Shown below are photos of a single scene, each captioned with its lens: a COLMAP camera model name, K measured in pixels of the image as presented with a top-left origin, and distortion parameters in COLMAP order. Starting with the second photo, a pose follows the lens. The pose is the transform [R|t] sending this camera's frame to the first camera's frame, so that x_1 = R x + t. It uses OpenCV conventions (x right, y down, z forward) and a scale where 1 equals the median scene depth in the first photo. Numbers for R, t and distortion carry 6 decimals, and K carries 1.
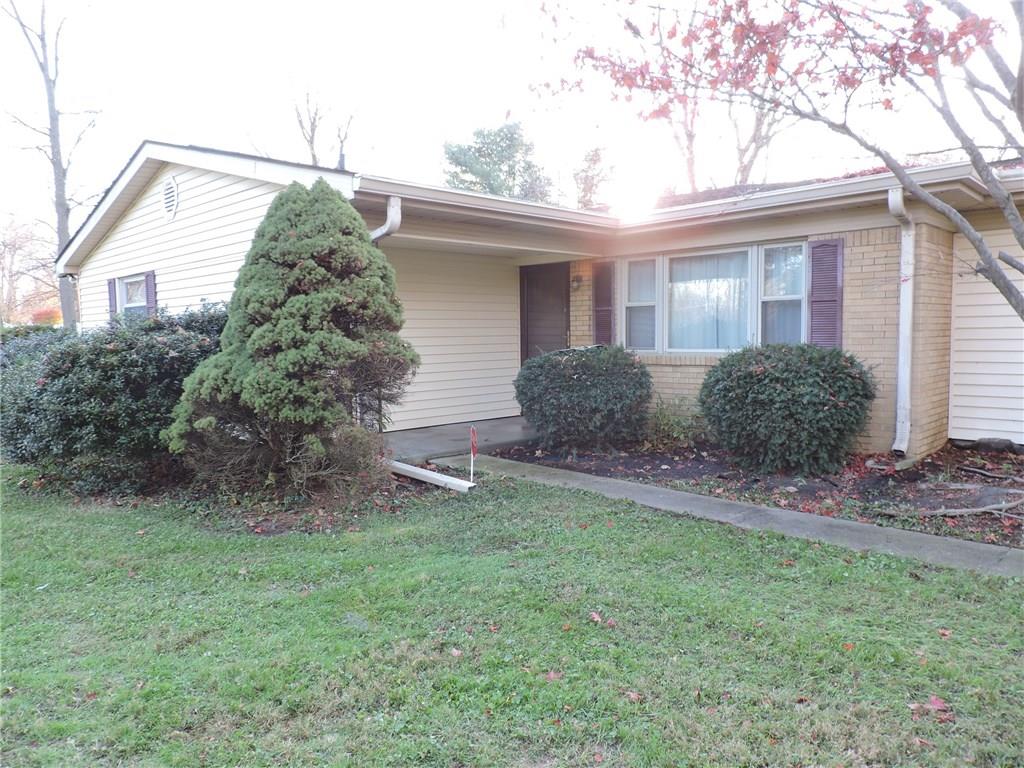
lens RADIAL K [[729.8, 0, 512.0], [0, 729.8, 384.0], [0, 0, 1]] dist [-0.004400, -0.005353]
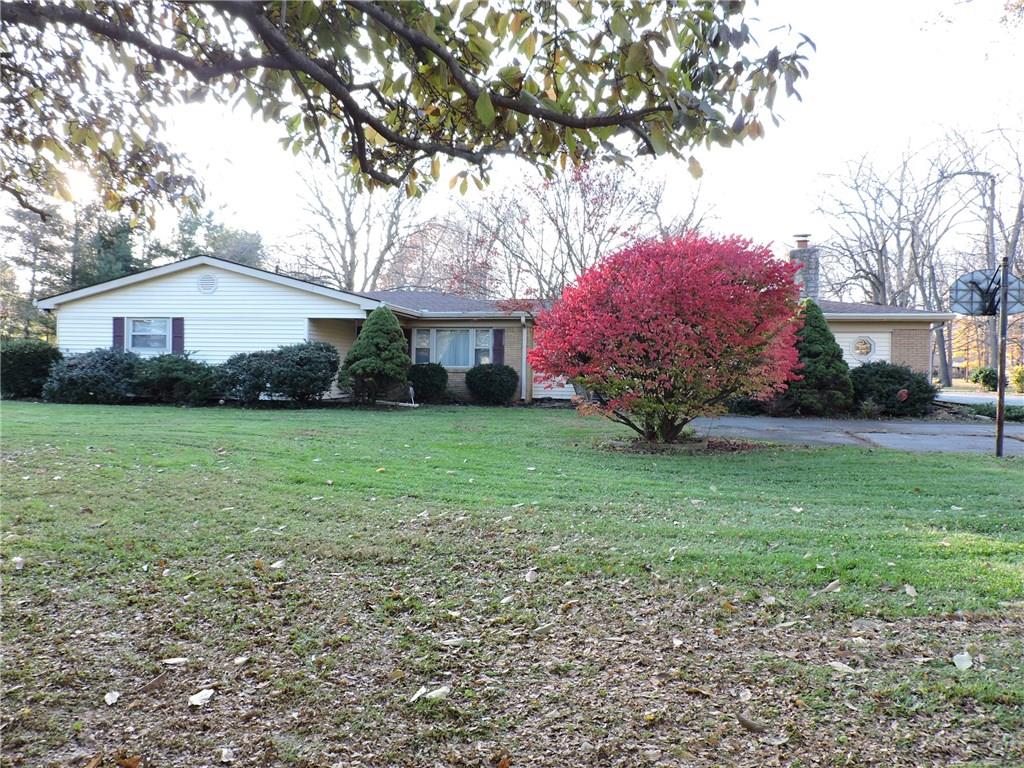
lens RADIAL K [[815.8, 0, 512.0], [0, 815.8, 384.0], [0, 0, 1]] dist [-0.005604, -0.000688]
pose [[0.817366, 0.017812, 0.575843, -1.637008], [0.014122, 0.998602, -0.050934, 0.221745], [-0.575945, 0.049764, 0.815972, -1.966423]]
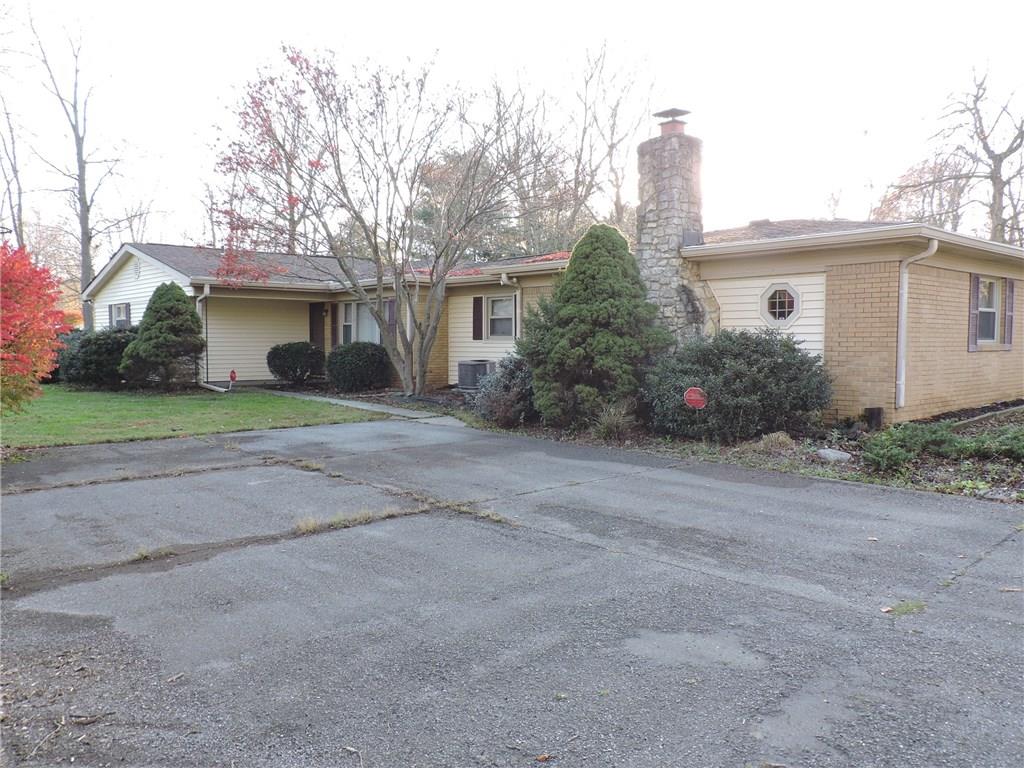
lens RADIAL K [[815.8, 0, 512.0], [0, 815.8, 384.0], [0, 0, 1]] dist [-0.005604, -0.000688]
pose [[0.997658, 0.022377, -0.064639, 1.124003], [-0.023573, 0.999564, -0.017800, 0.132889], [0.064213, 0.019282, 0.997750, -1.848950]]
